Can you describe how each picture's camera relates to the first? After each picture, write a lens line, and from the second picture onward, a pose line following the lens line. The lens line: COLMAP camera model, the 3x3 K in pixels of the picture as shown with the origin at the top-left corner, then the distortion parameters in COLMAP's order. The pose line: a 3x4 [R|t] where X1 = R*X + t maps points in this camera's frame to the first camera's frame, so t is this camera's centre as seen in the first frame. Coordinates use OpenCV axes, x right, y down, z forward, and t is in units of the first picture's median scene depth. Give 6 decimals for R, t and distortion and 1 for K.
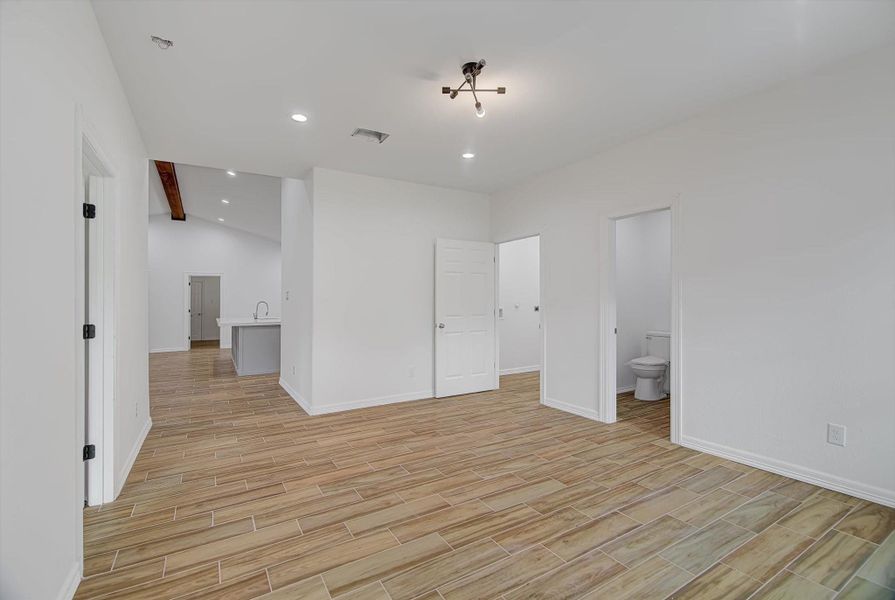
lens RADIAL K [[397.8, 0, 451.7], [0, 397.8, 295.9], [0, 0, 1]] dist [0.003031, -0.001143]
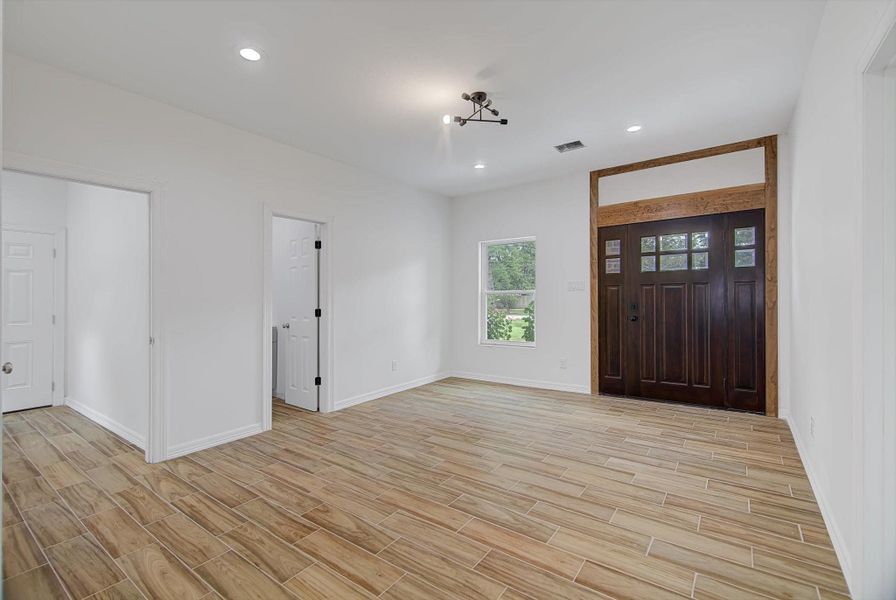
lens RADIAL K [[398.2, 0, 447.2], [0, 398.2, 301.0], [0, 0, 1]] dist [0.003031, -0.001143]
pose [[-0.372298, 0.006912, 0.928088, -0.850216], [0.006600, 0.999967, -0.004799, 0.034697], [-0.928090, 0.004339, -0.372331, 1.290949]]
